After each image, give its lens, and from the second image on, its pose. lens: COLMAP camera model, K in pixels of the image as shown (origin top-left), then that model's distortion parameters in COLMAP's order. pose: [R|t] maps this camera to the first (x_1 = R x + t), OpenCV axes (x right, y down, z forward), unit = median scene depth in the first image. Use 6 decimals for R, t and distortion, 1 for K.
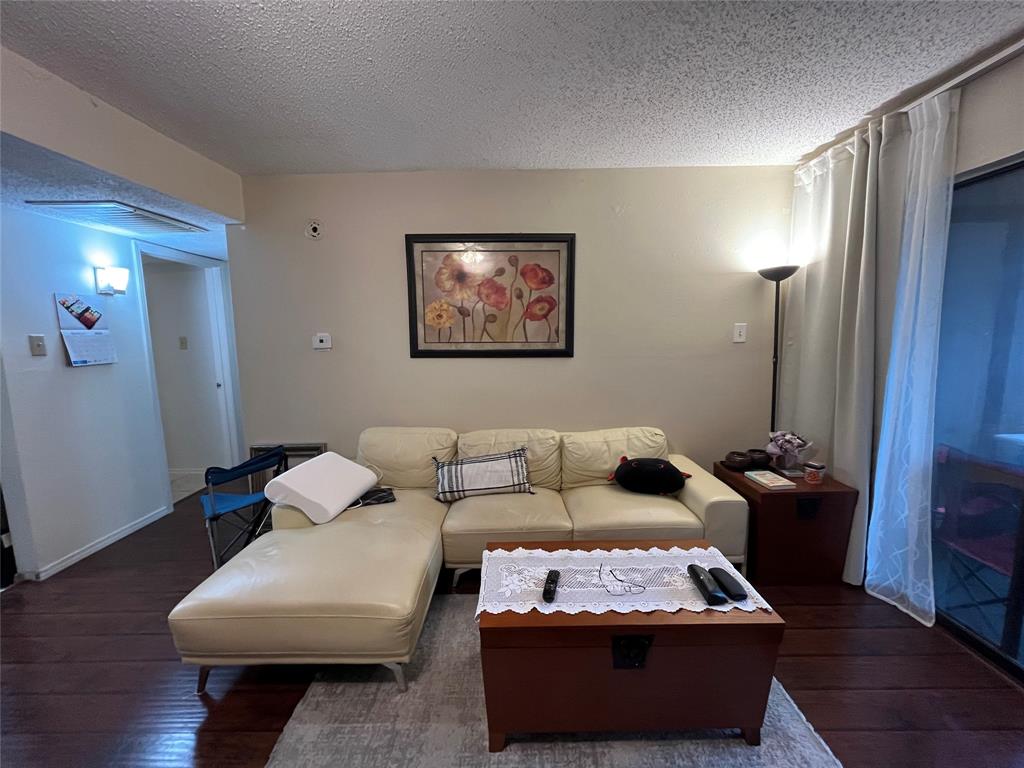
lens RADIAL K [[413.7, 0, 511.0], [0, 413.7, 383.8], [0, 0, 1]] dist [-0.002212, 0.000165]
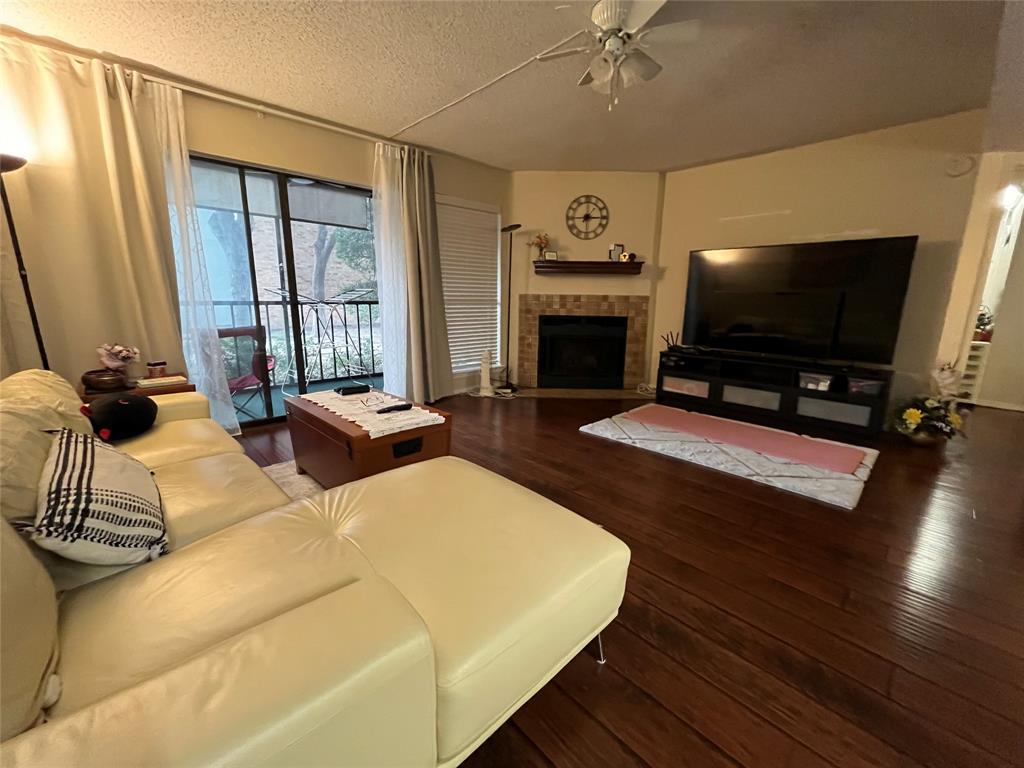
lens RADIAL K [[413.7, 0, 511.0], [0, 413.7, 383.8], [0, 0, 1]] dist [-0.002212, 0.000165]
pose [[-0.691361, -0.144263, 0.707960, -0.654695], [0.093343, 0.953817, 0.285516, 0.012892], [-0.716454, 0.263478, -0.645966, 0.863932]]
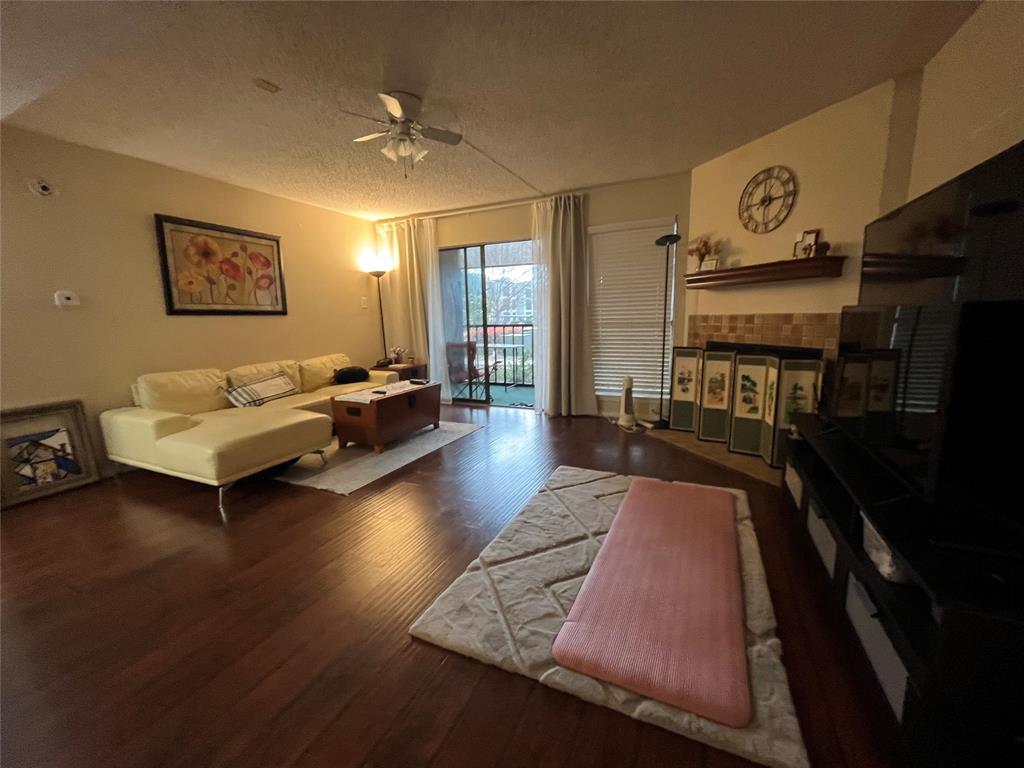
lens RADIAL K [[413.7, 0, 511.0], [0, 413.7, 383.8], [0, 0, 1]] dist [-0.002212, 0.000165]
pose [[0.420686, -0.144464, 0.895630, -0.967372], [0.139130, 0.985835, 0.093663, 0.168392], [-0.896474, 0.085206, 0.434826, -0.435678]]
